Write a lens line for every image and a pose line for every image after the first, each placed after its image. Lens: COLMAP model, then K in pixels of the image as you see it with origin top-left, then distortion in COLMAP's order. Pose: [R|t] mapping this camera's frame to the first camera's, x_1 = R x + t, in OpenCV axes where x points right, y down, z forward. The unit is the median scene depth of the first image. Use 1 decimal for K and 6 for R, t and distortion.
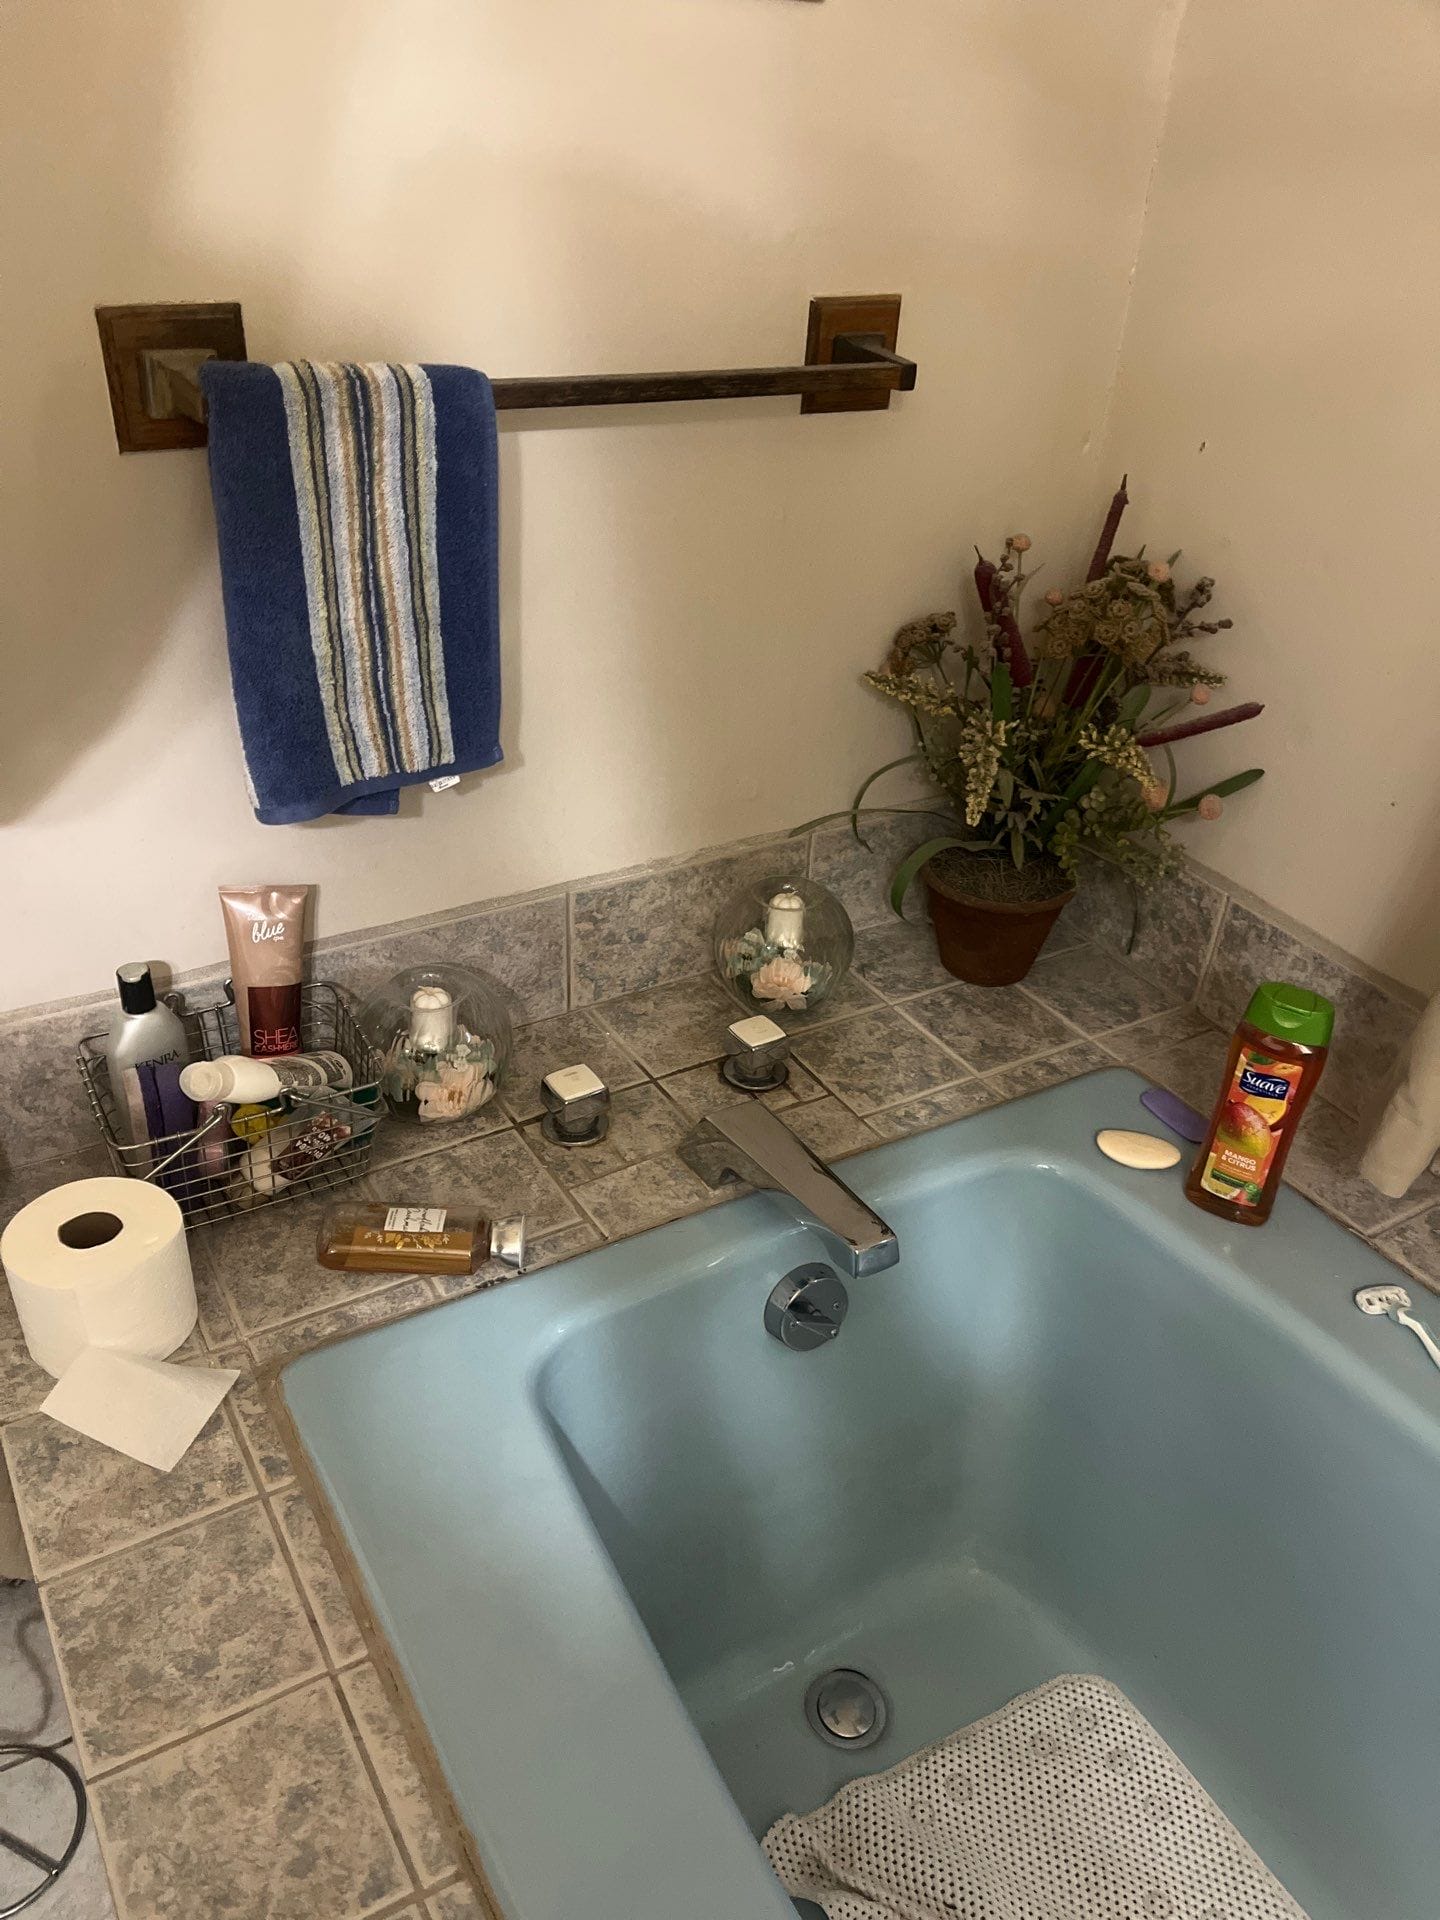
lens RADIAL K [[1477.8, 0, 720.0], [0, 1477.8, 960.0], [0, 0, 1]] dist [0.008287, -0.003697]
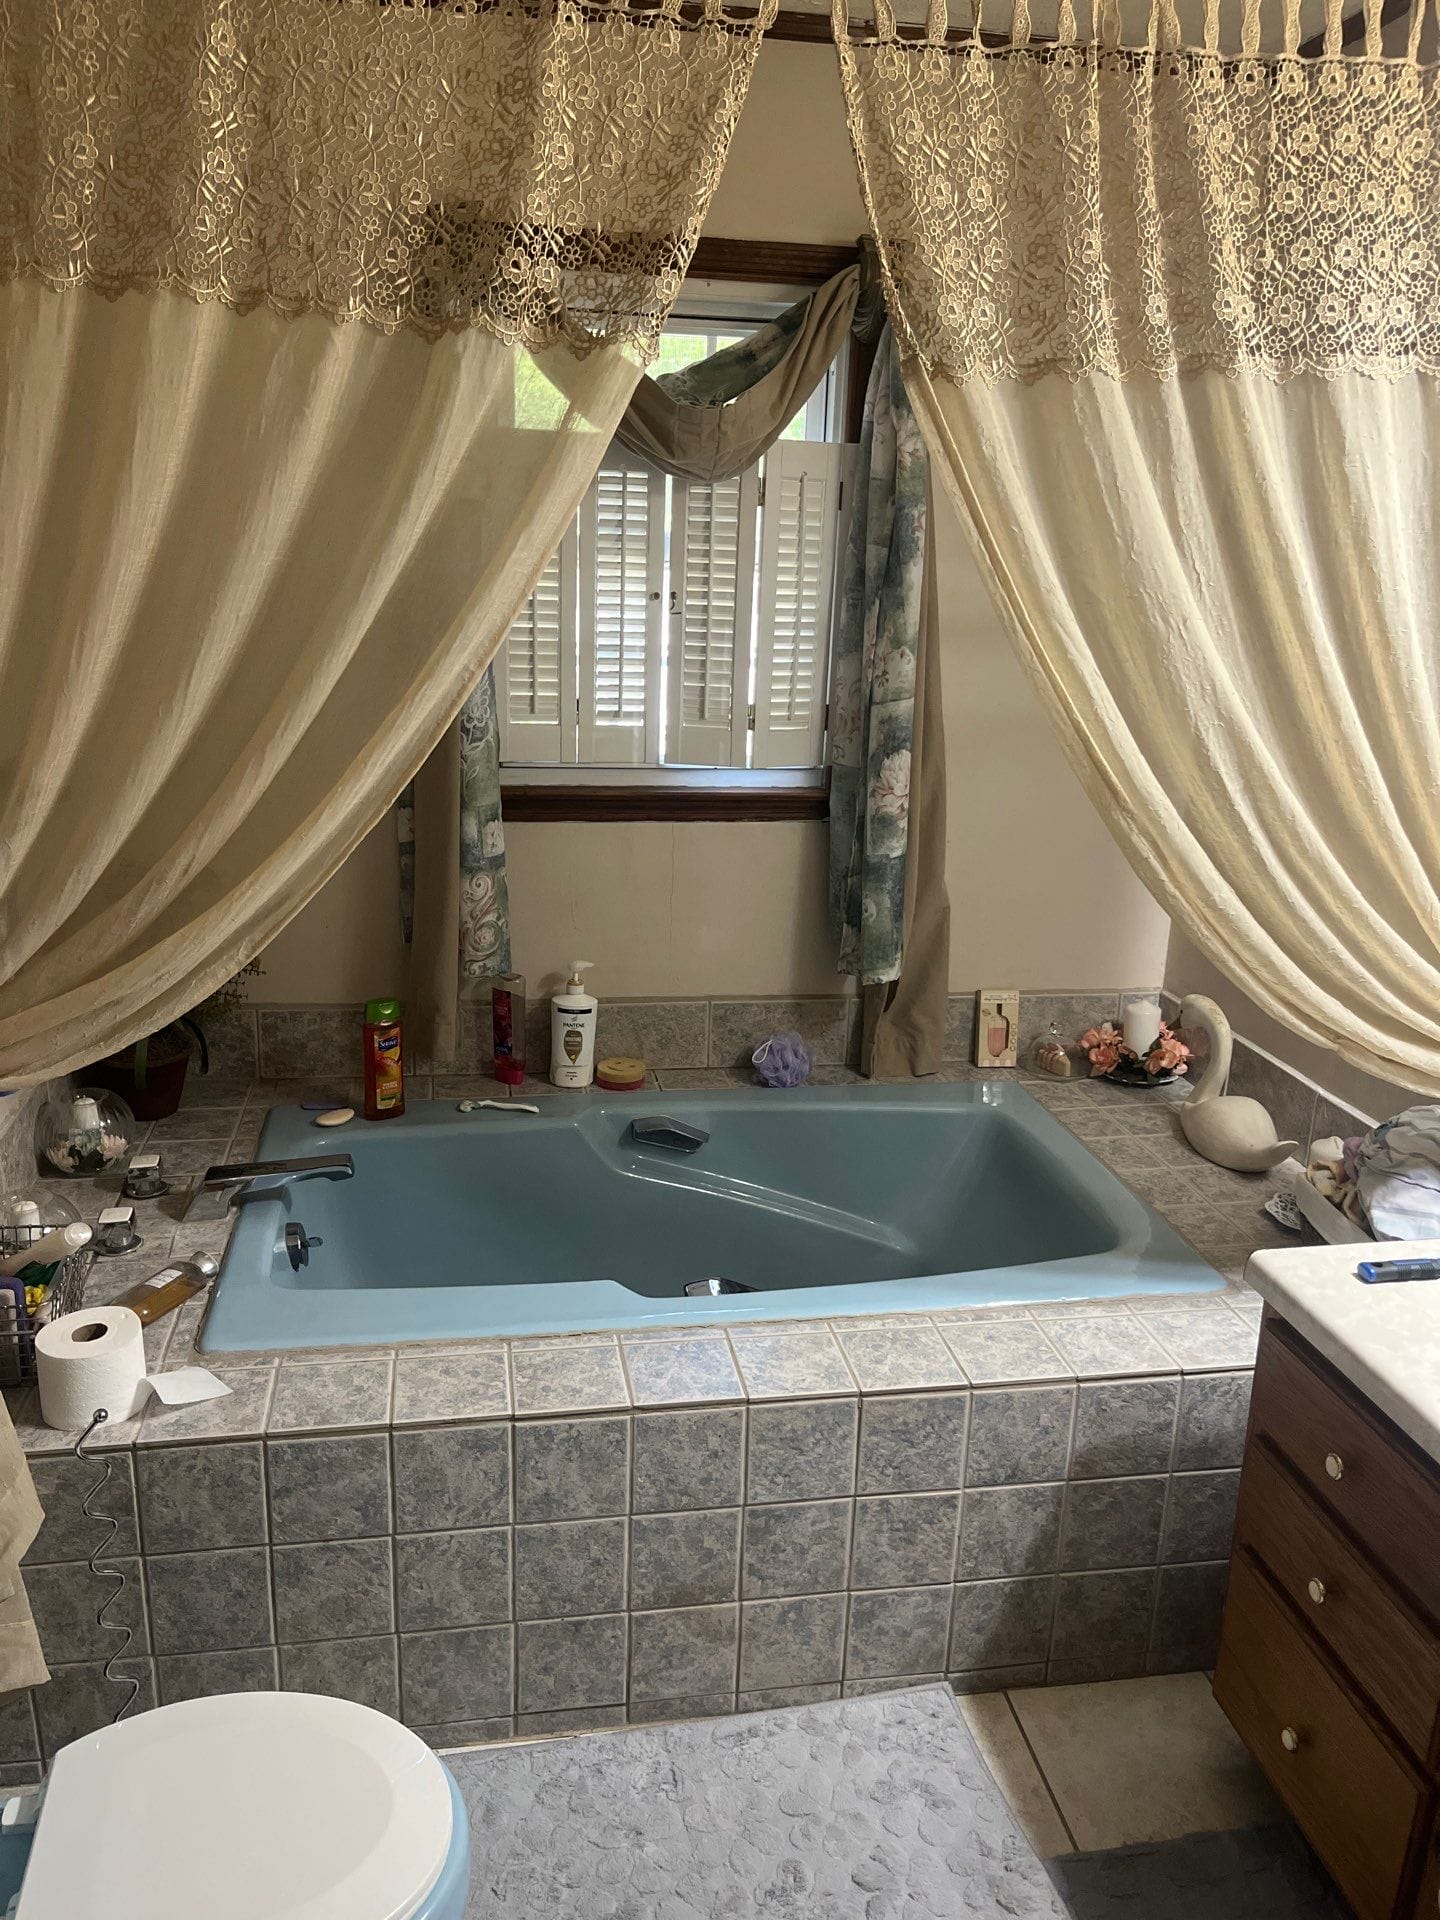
lens RADIAL K [[1477.8, 0, 720.0], [0, 1477.8, 960.0], [0, 0, 1]] dist [0.008287, -0.003697]
pose [[0.352443, -0.297062, 0.887434, -1.121708], [0.477125, 0.872817, 0.102679, -0.011572], [-0.805069, 0.387228, 0.449354, -0.348211]]
